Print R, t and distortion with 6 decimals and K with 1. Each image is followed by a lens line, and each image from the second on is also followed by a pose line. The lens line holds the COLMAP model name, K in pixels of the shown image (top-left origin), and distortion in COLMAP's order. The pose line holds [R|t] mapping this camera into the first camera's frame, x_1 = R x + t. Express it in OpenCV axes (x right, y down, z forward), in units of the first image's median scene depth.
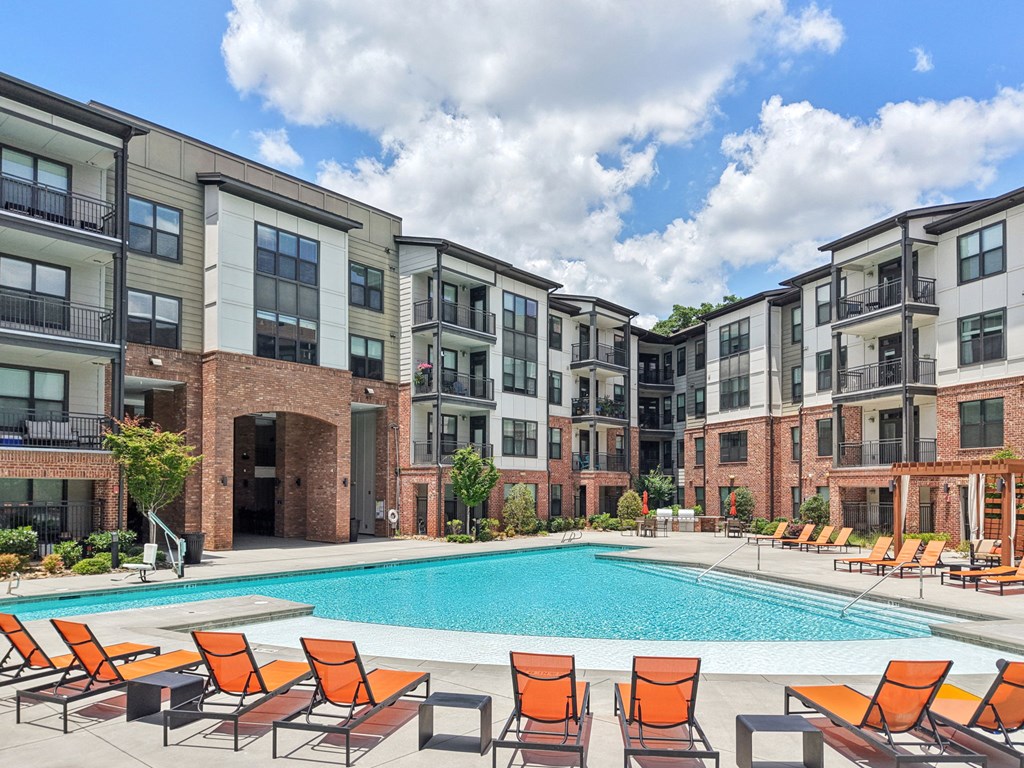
lens RADIAL K [[726.0, 0, 515.7], [0, 726.0, 464.6], [0, 0, 1]] dist [0.021956, -0.023028]
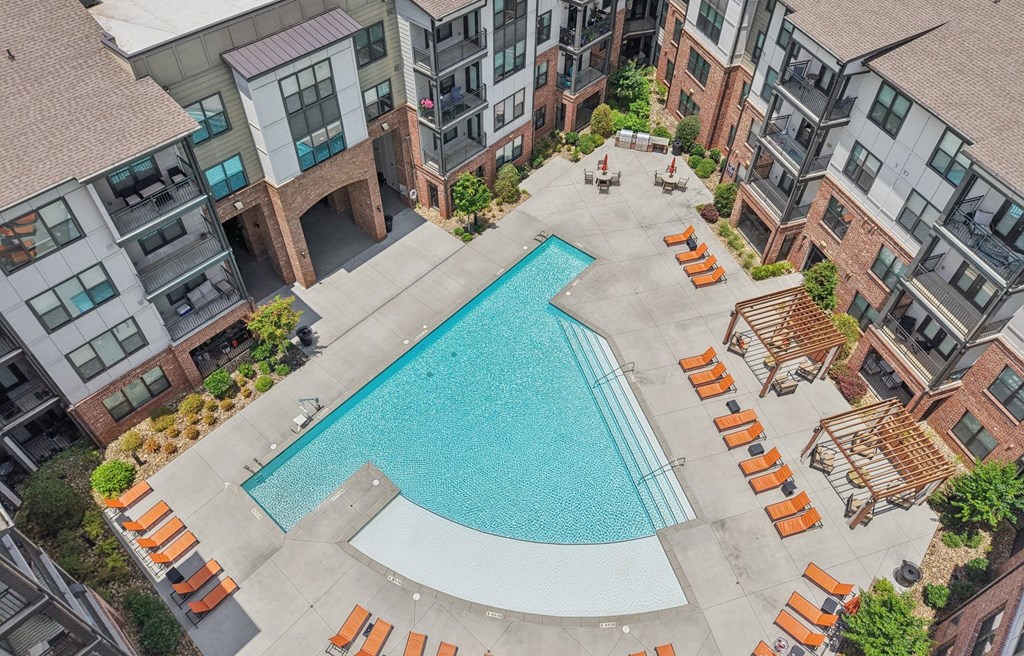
lens RADIAL K [[714.0, 0, 516.1], [0, 714.0, 263.8], [0, 0, 1]] dist [0.002682, -0.004036]
pose [[0.999680, 0.024300, -0.007009, 0.032926], [-0.011139, 0.671852, 0.740602, -0.762424], [0.022705, -0.740287, 0.671907, 0.011421]]
